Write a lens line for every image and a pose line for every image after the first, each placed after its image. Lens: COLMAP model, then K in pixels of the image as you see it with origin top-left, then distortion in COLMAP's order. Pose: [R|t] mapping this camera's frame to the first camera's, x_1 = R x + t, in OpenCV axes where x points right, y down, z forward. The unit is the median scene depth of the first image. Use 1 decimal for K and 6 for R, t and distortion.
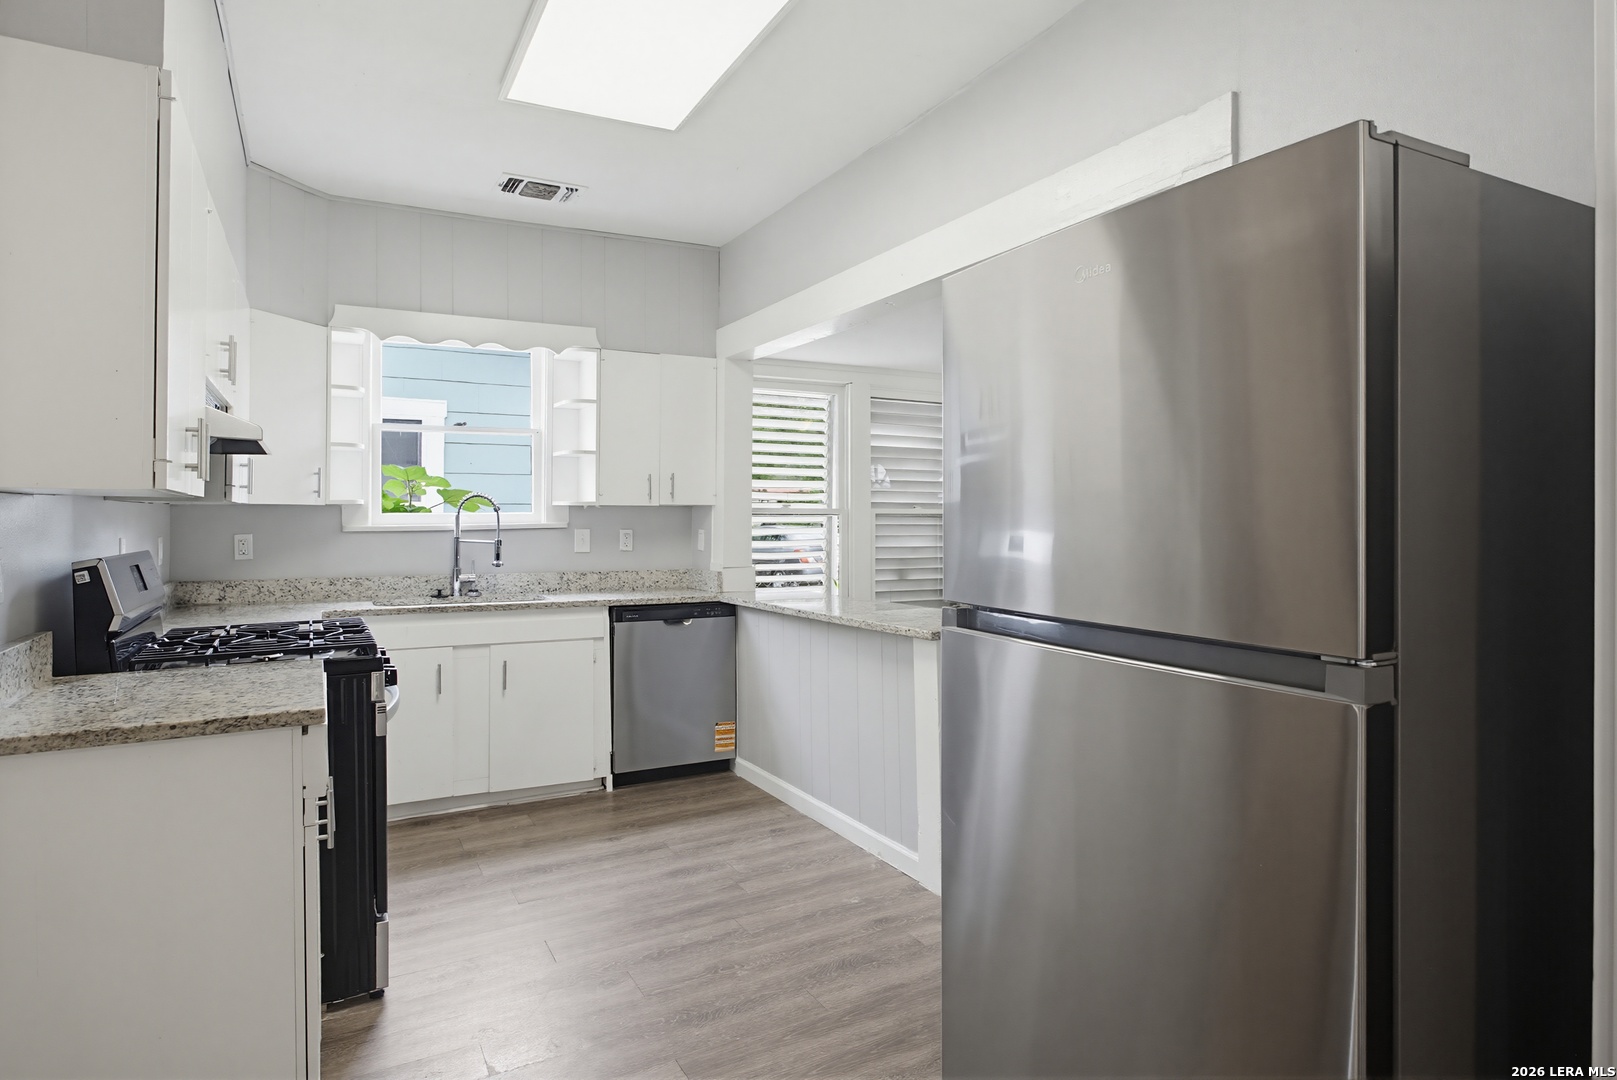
lens RADIAL K [[899.3, 0, 813.6], [0, 899.3, 526.8], [0, 0, 1]] dist [-0.014245, -0.000248]
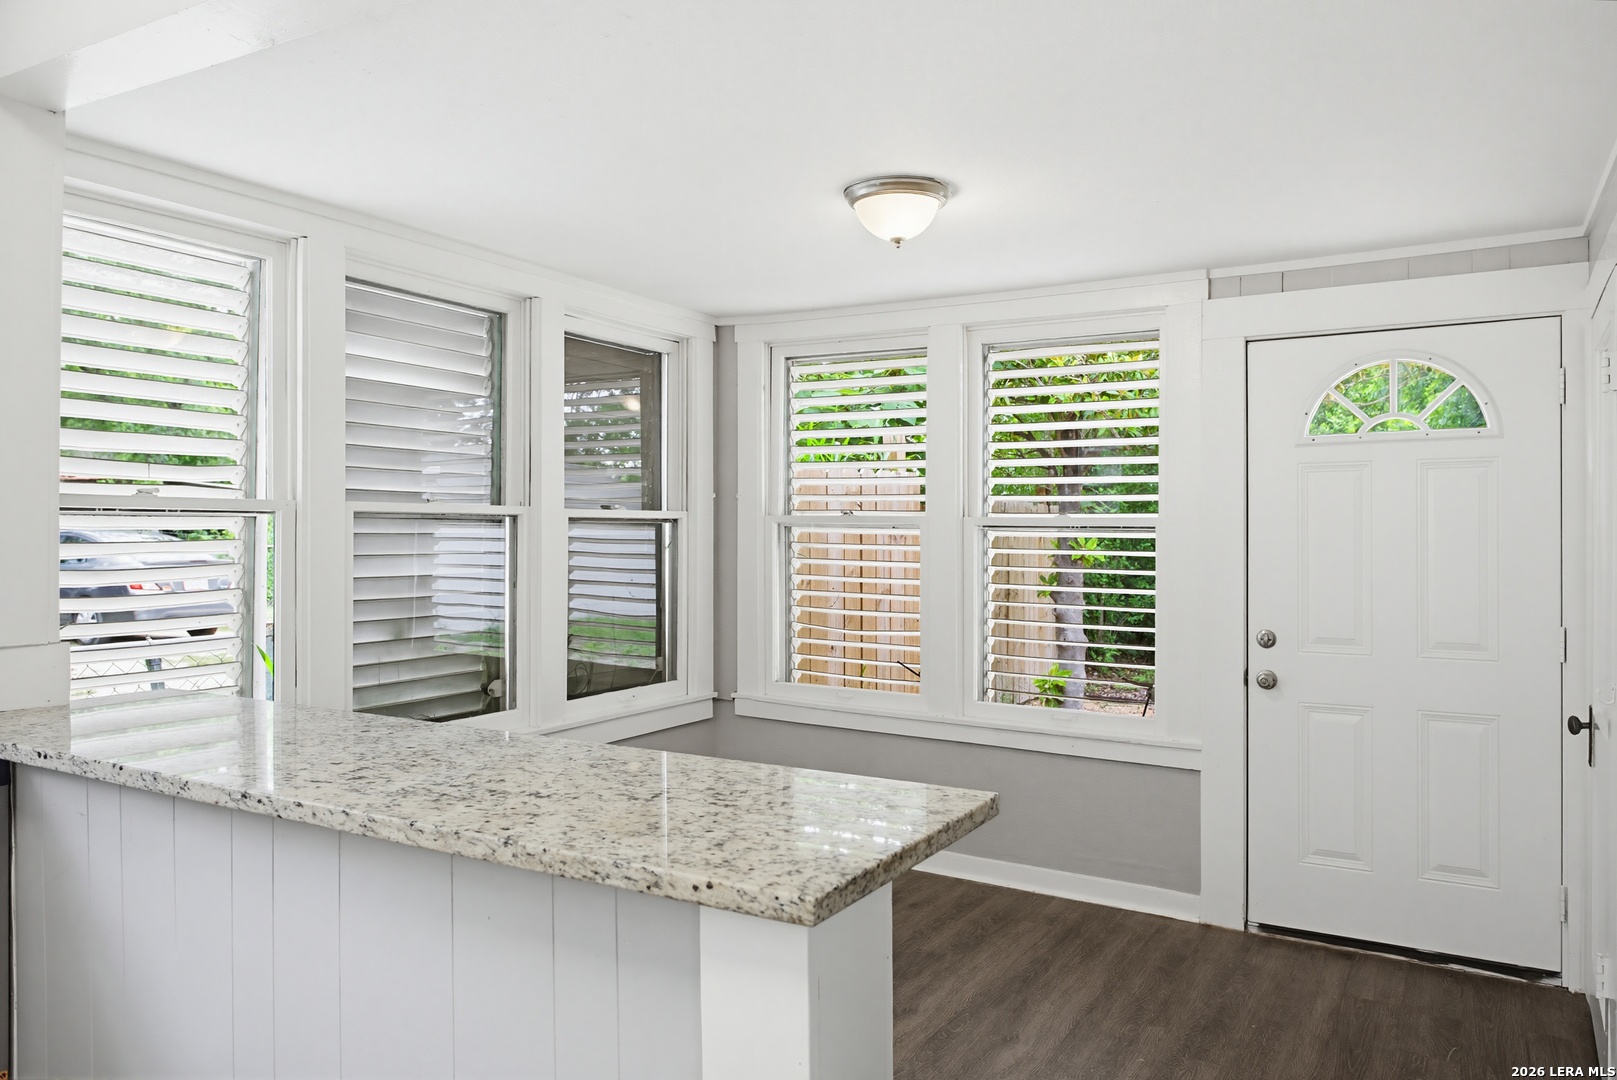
lens RADIAL K [[1103.2, 0, 818.5], [0, 1103.2, 538.0], [0, 0, 1]] dist [0.010568, 0.001415]
pose [[0.854175, 0.004315, 0.519967, -0.040184], [-0.004463, 0.999990, -0.000966, -0.001001], [-0.519966, -0.001496, 0.854186, 0.452952]]
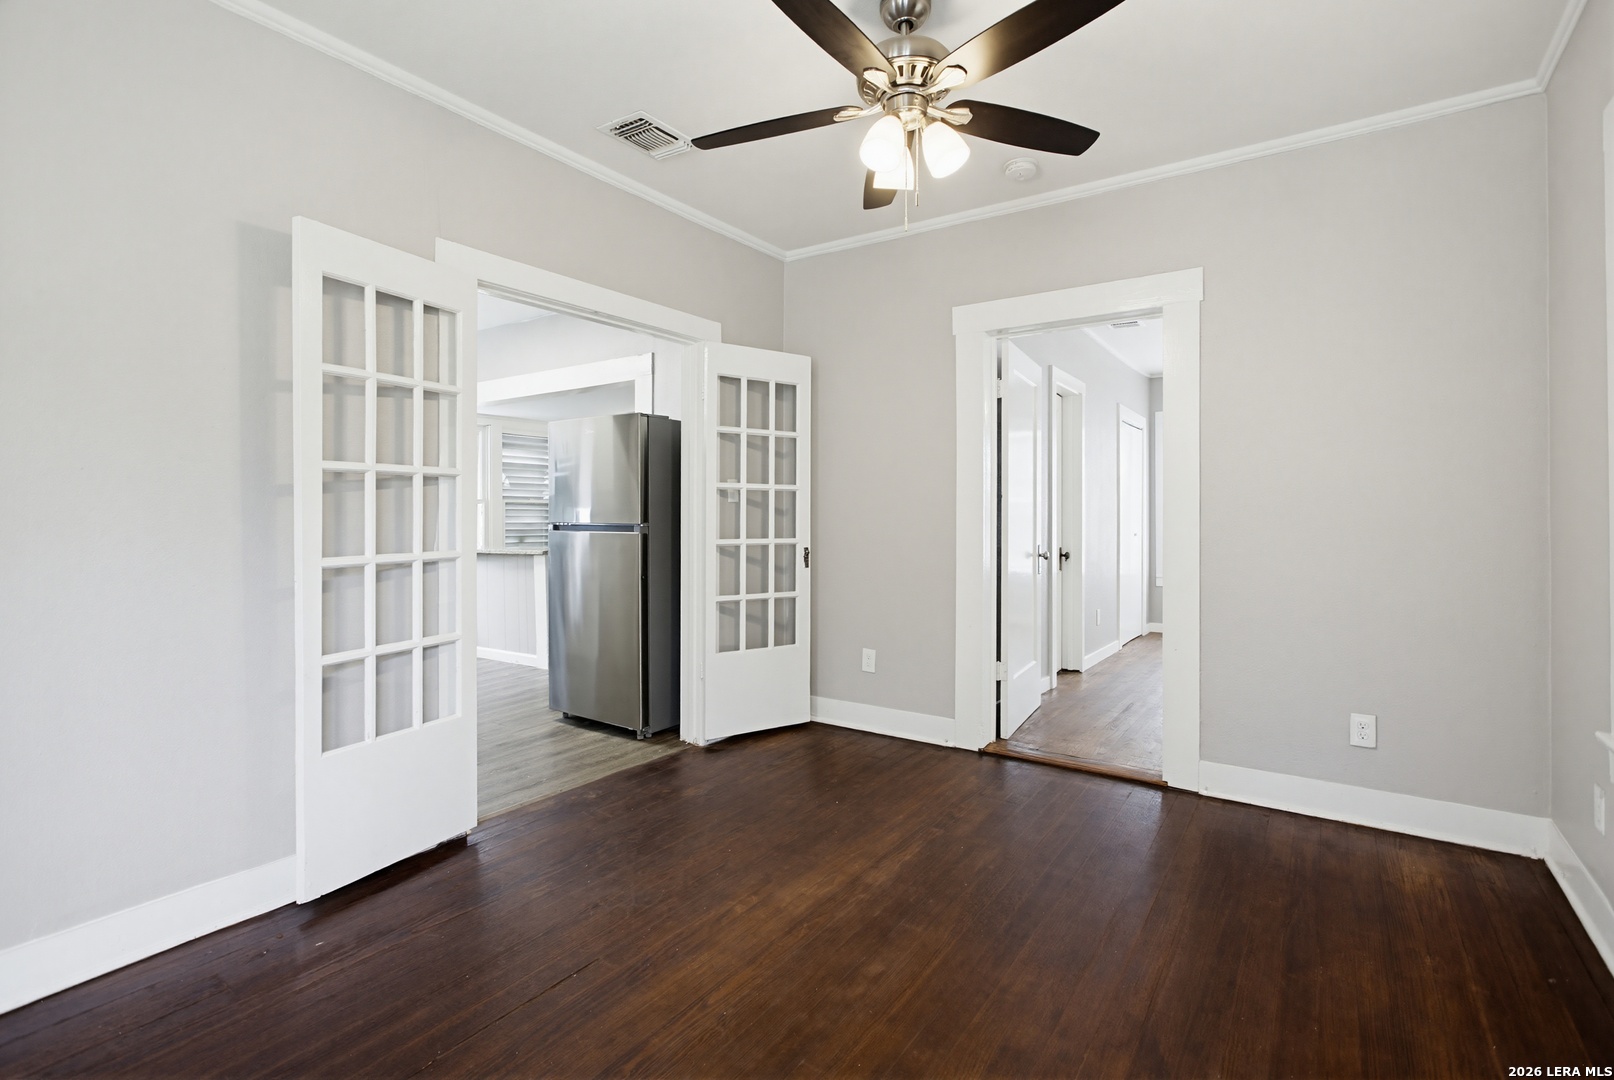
lens RADIAL K [[763.0, 0, 805.8], [0, 763.0, 522.1], [0, 0, 1]] dist [-0.007903, 0.003891]
pose [[0.891715, -0.008633, 0.452515, -0.100477], [0.008490, 0.999961, 0.002346, 0.031710], [-0.452518, 0.001750, 0.891754, -0.701161]]
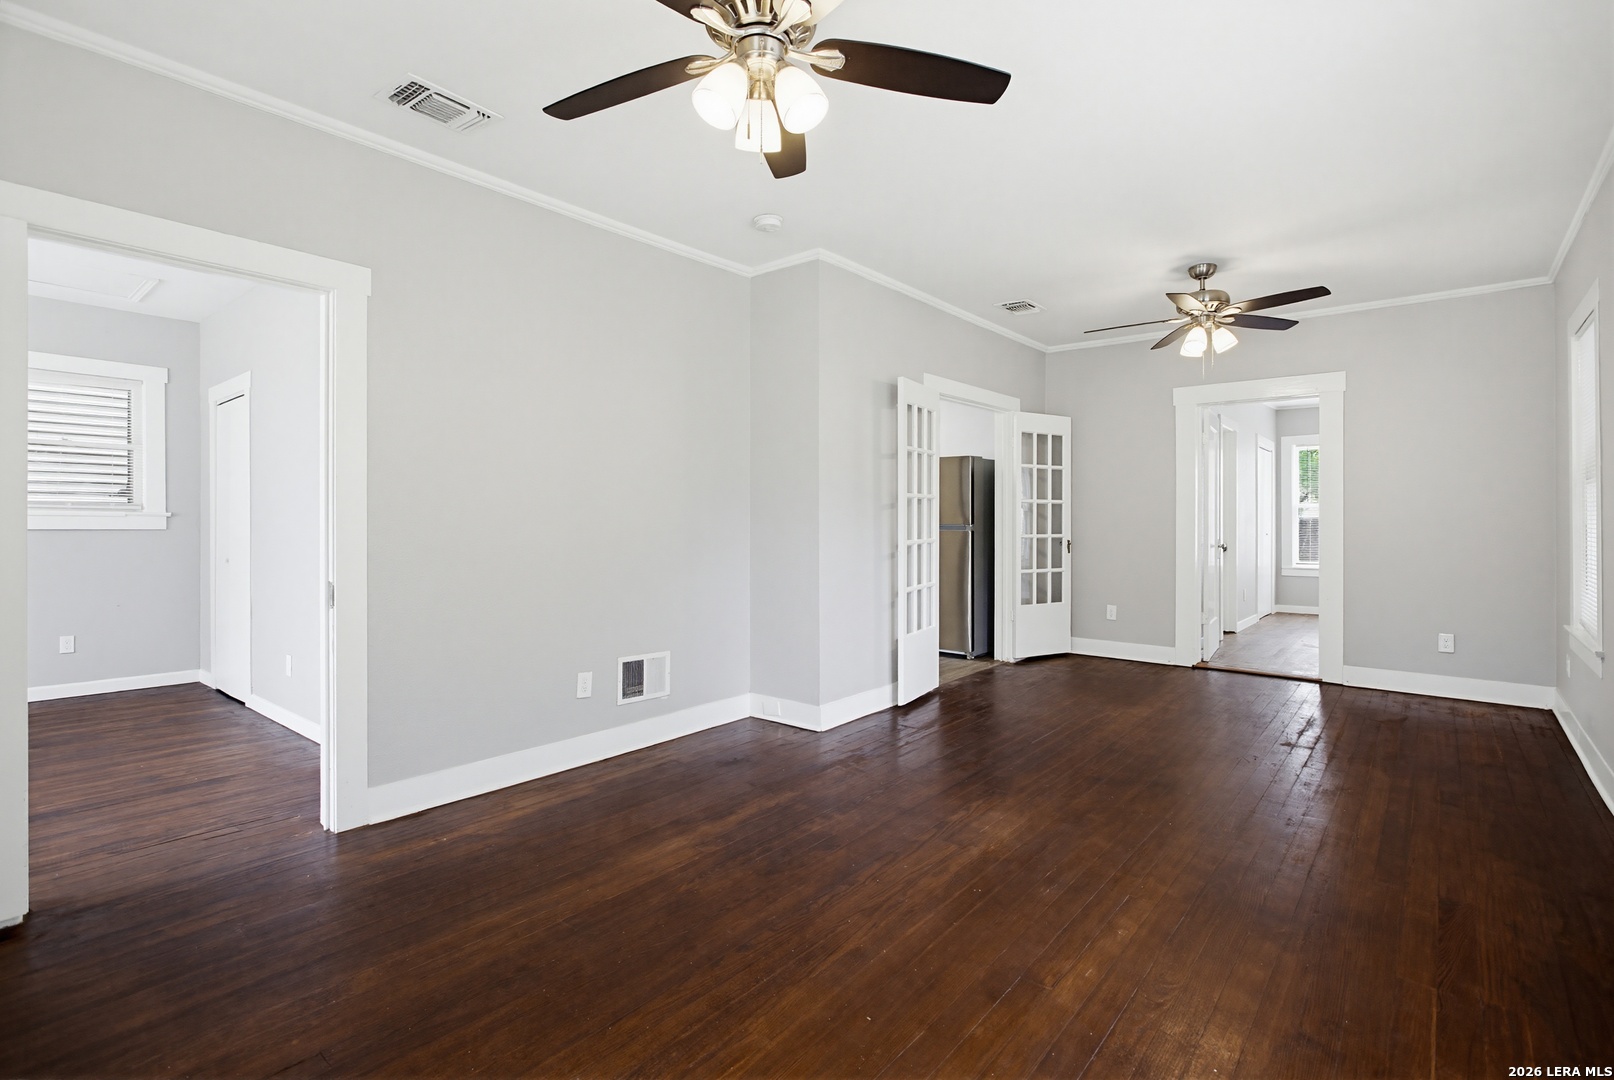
lens RADIAL K [[763.0, 0, 804.4], [0, 763.0, 525.4], [0, 0, 1]] dist [-0.007903, 0.003891]
pose [[0.928476, -0.008225, 0.371302, -0.724647], [0.008492, 0.999964, 0.000916, 0.031318], [-0.371296, 0.002302, 0.928512, -1.053316]]
